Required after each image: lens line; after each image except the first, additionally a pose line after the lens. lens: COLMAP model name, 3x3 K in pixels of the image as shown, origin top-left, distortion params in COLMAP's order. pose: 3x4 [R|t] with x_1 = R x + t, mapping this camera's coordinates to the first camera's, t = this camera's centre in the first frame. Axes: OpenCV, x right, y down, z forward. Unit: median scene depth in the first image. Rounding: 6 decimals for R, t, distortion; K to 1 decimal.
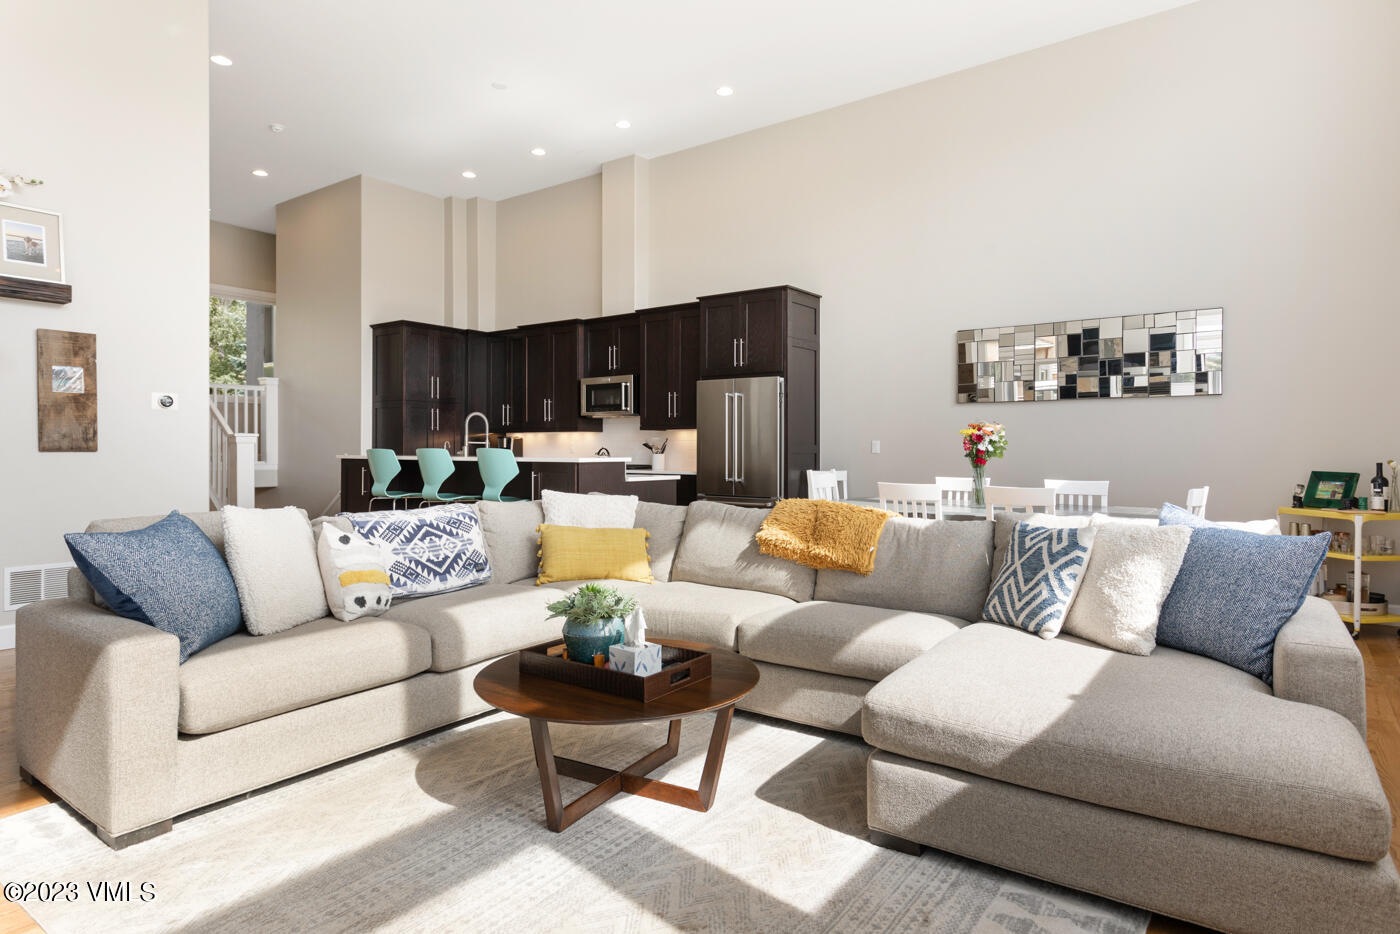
lens RADIAL K [[770.4, 0, 709.2], [0, 770.4, 436.9], [0, 0, 1]] dist [0.002644, 0.000063]
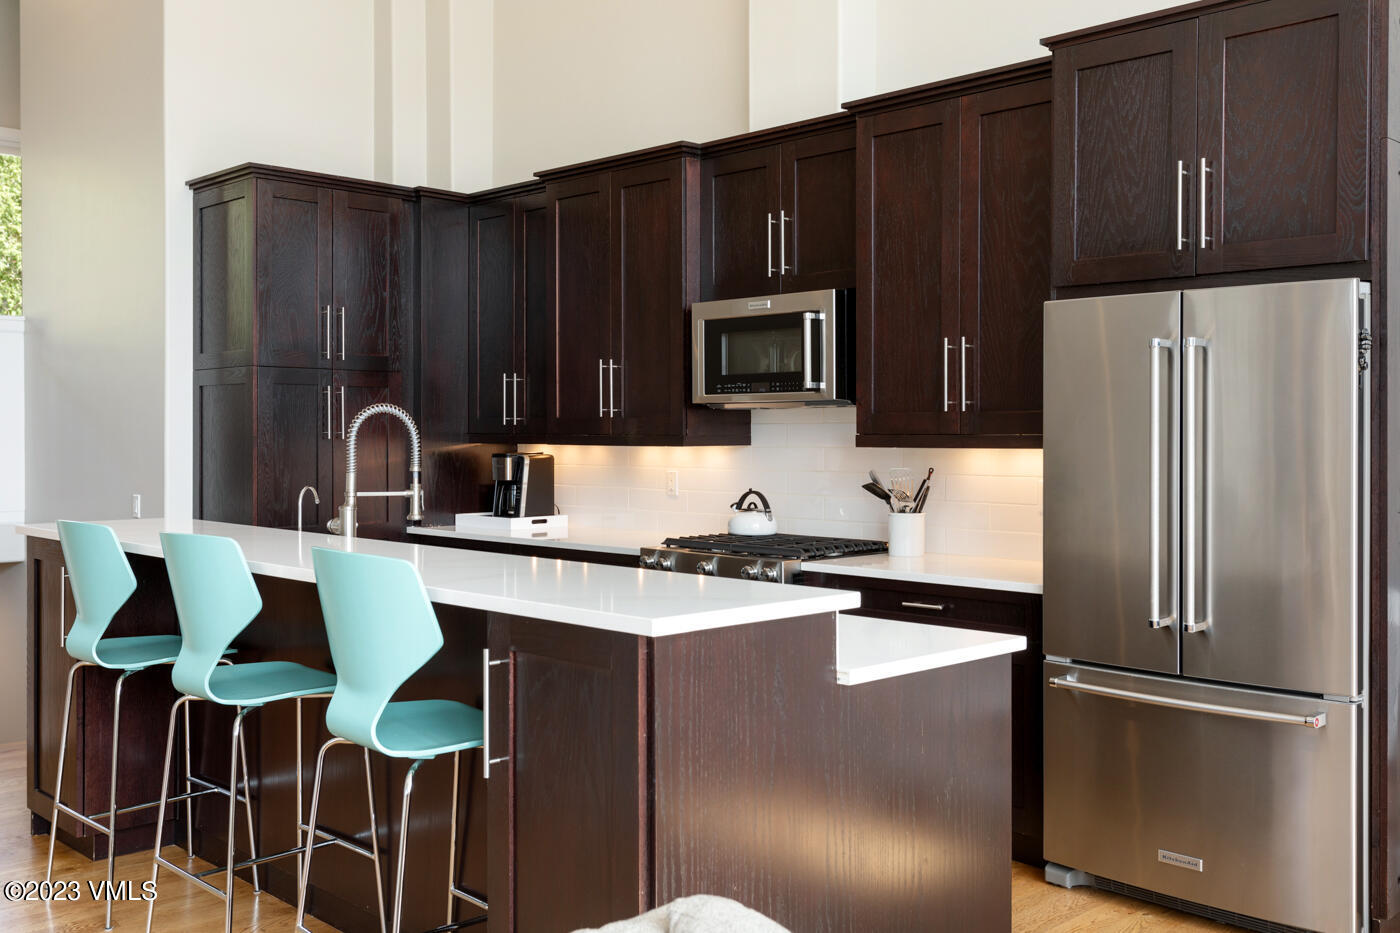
lens RADIAL K [[1332.5, 0, 703.3], [0, 1332.5, 460.9], [0, 0, 1]] dist [0.031752, 0.000000]
pose [[0.984894, 0.003418, -0.173126, -0.050934], [0.002830, 0.999354, 0.035827, -0.023138], [0.173136, -0.035775, 0.984248, 0.372421]]
